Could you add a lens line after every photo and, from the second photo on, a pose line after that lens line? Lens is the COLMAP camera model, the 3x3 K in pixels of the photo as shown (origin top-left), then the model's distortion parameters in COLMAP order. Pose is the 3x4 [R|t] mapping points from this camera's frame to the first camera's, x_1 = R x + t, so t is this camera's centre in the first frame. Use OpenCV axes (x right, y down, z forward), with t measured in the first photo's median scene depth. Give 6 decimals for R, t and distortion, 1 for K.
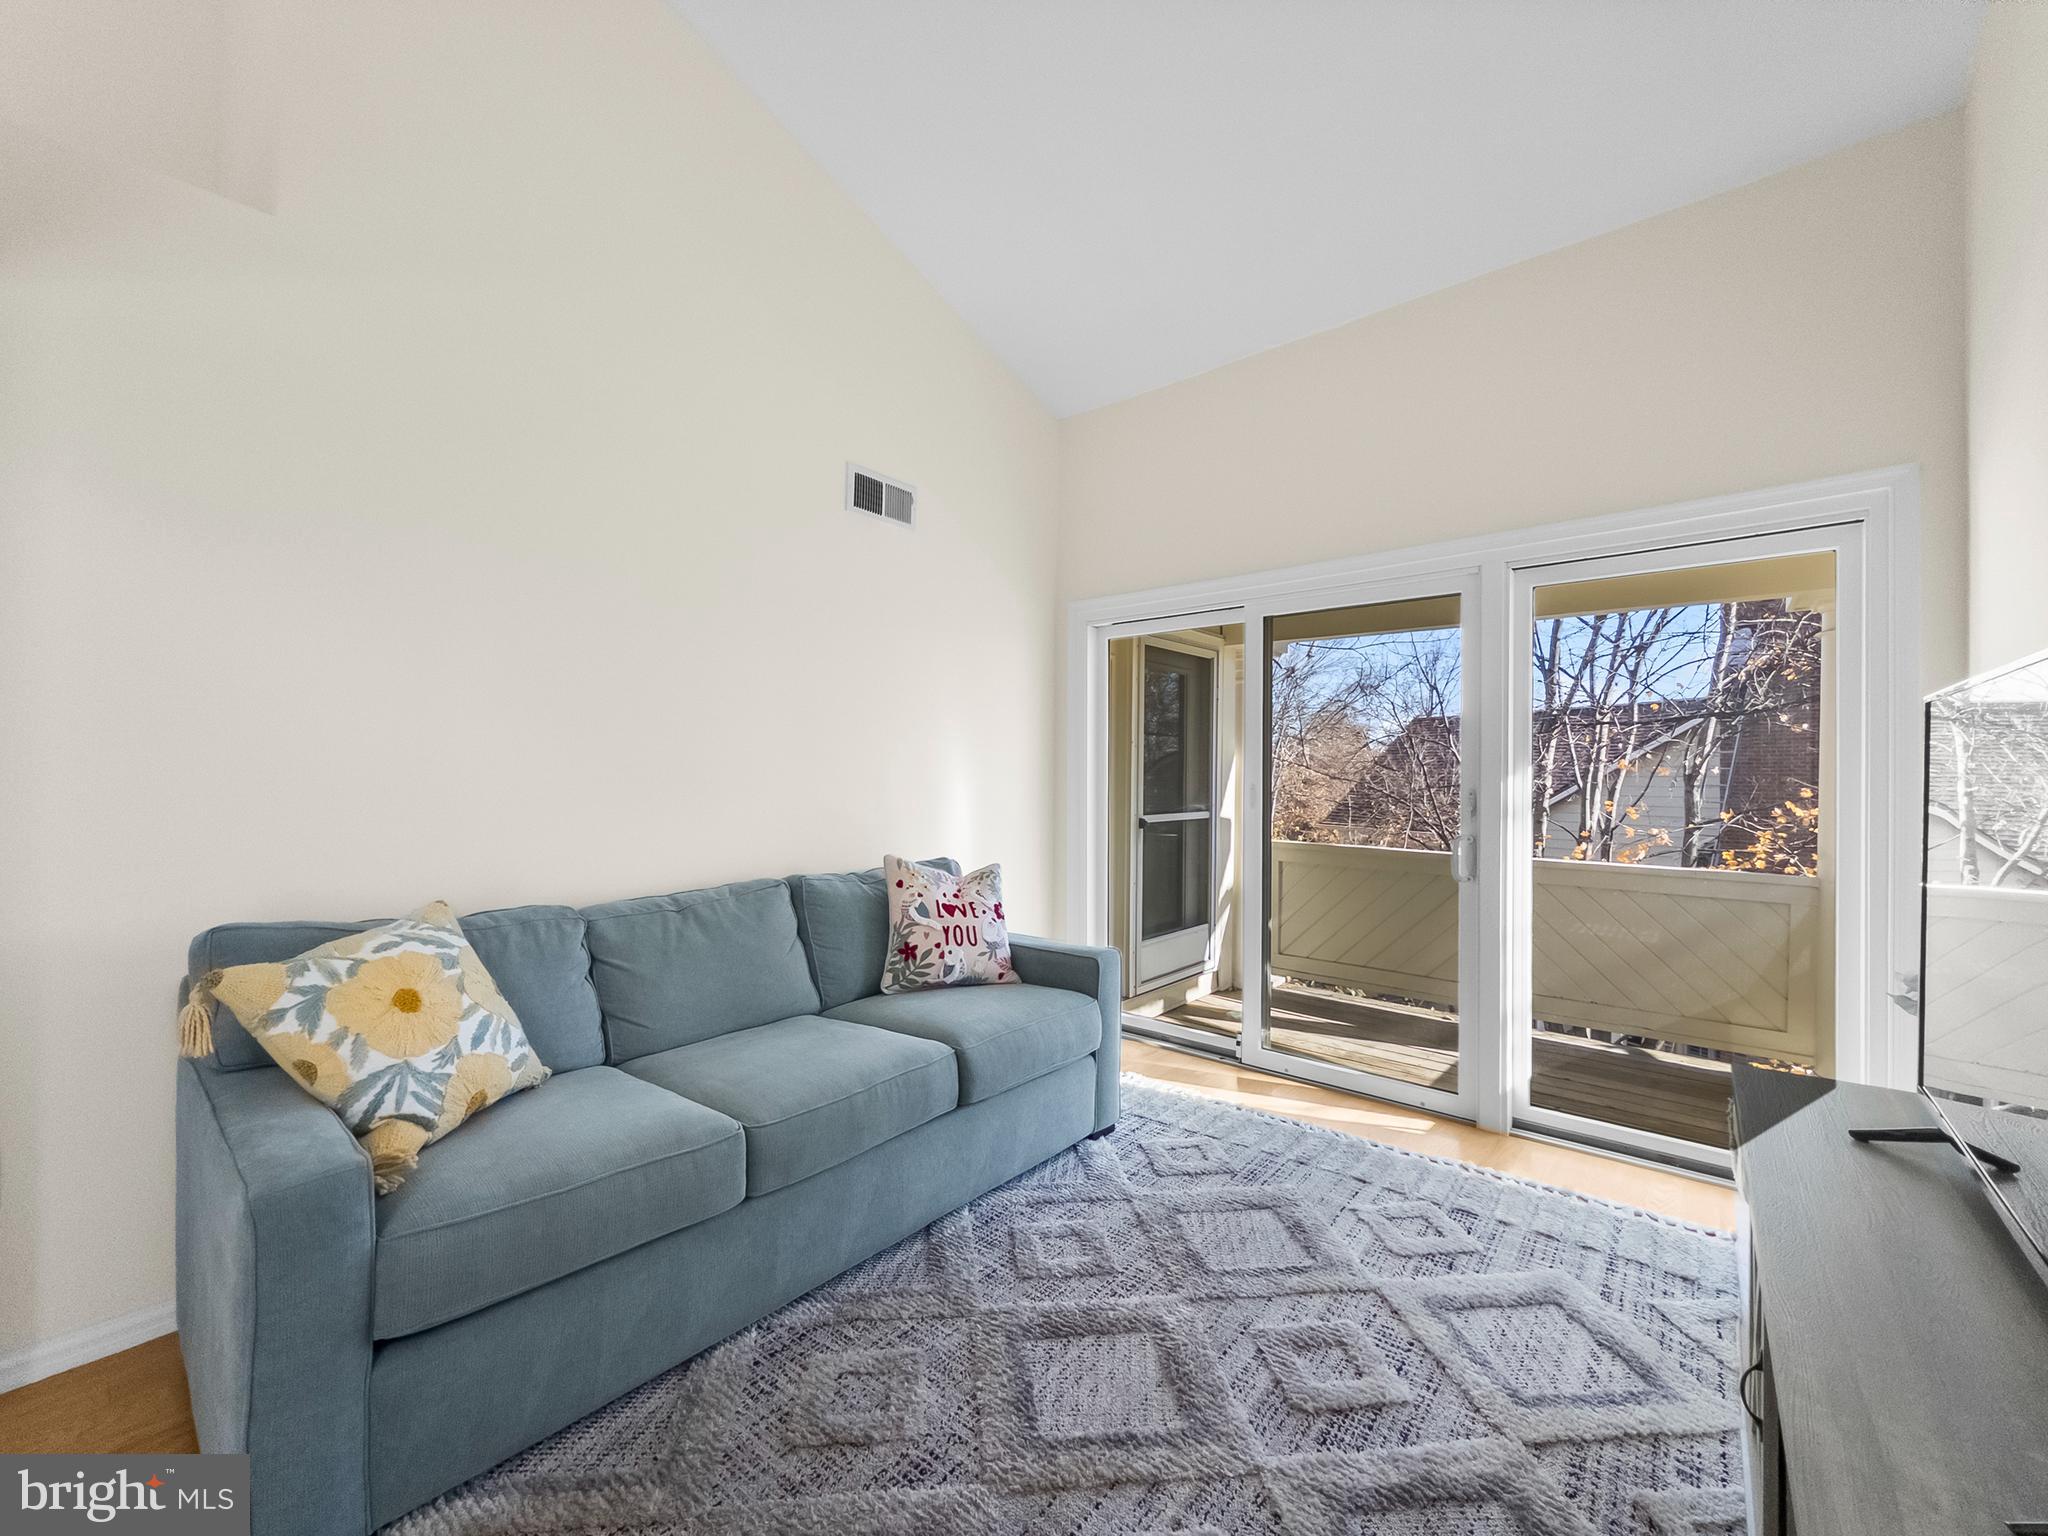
lens RADIAL K [[821.0, 0, 1022.2], [0, 821.0, 778.0], [0, 0, 1]] dist [-0.000187, 0.000279]
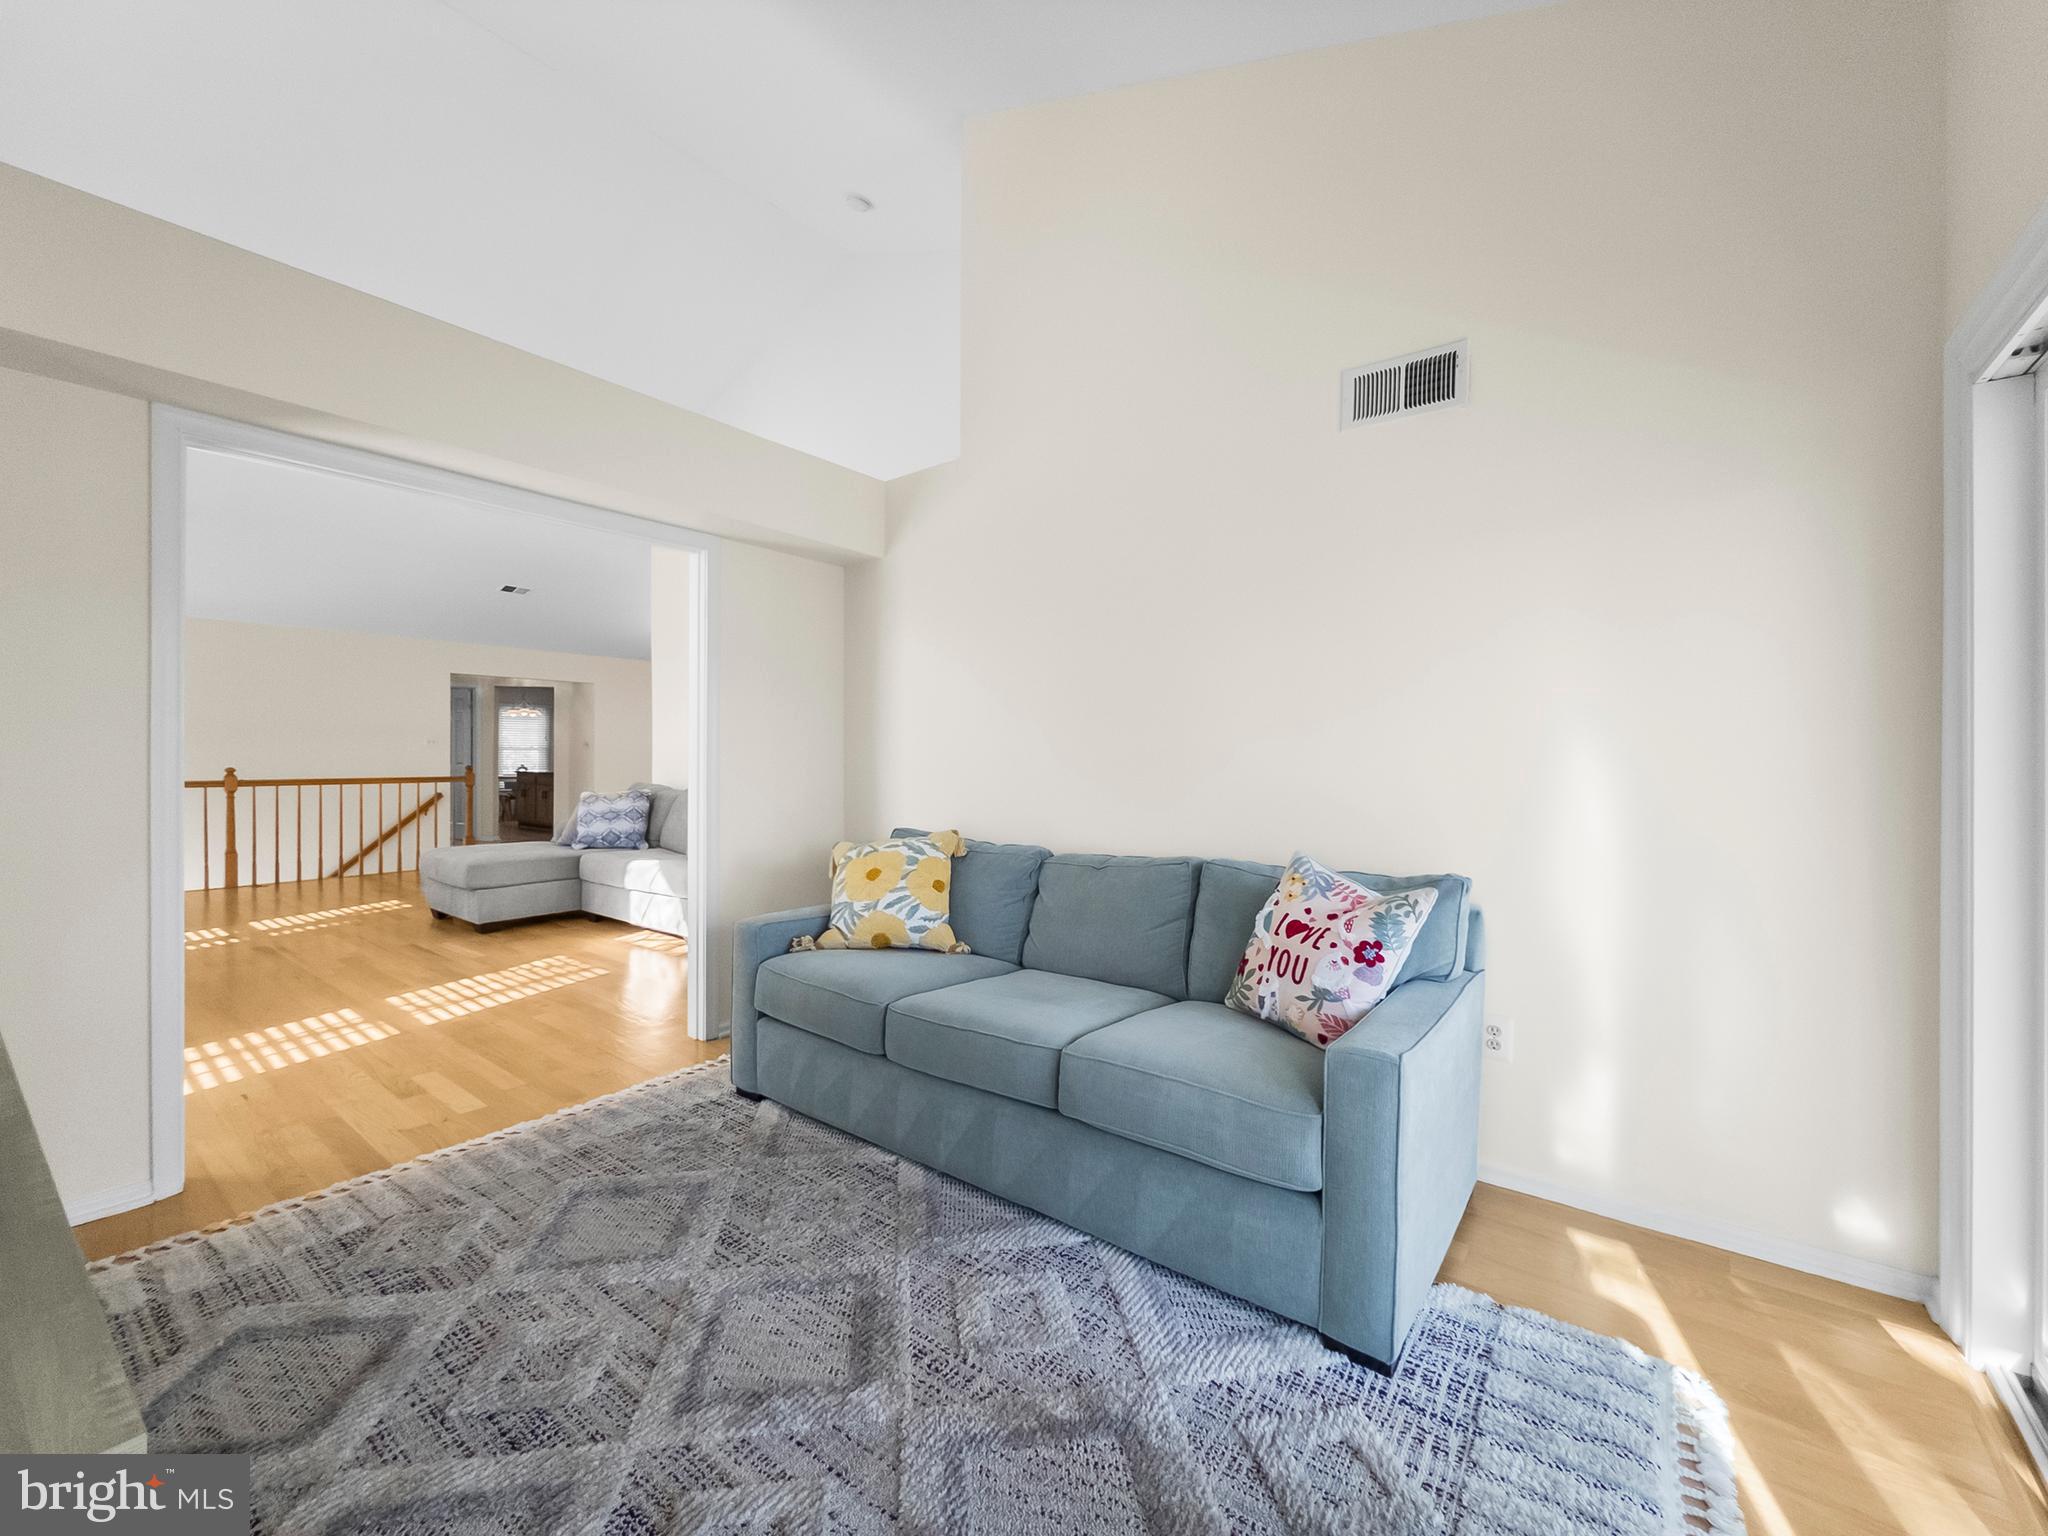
lens RADIAL K [[821.0, 0, 1032.3], [0, 821.0, 756.3], [0, 0, 1]] dist [-0.000187, 0.000279]
pose [[0.061631, 0.002680, -0.998095, 0.891515], [0.000270, 0.999996, 0.002702, -0.002944], [0.998099, -0.000436, 0.061630, 0.965318]]
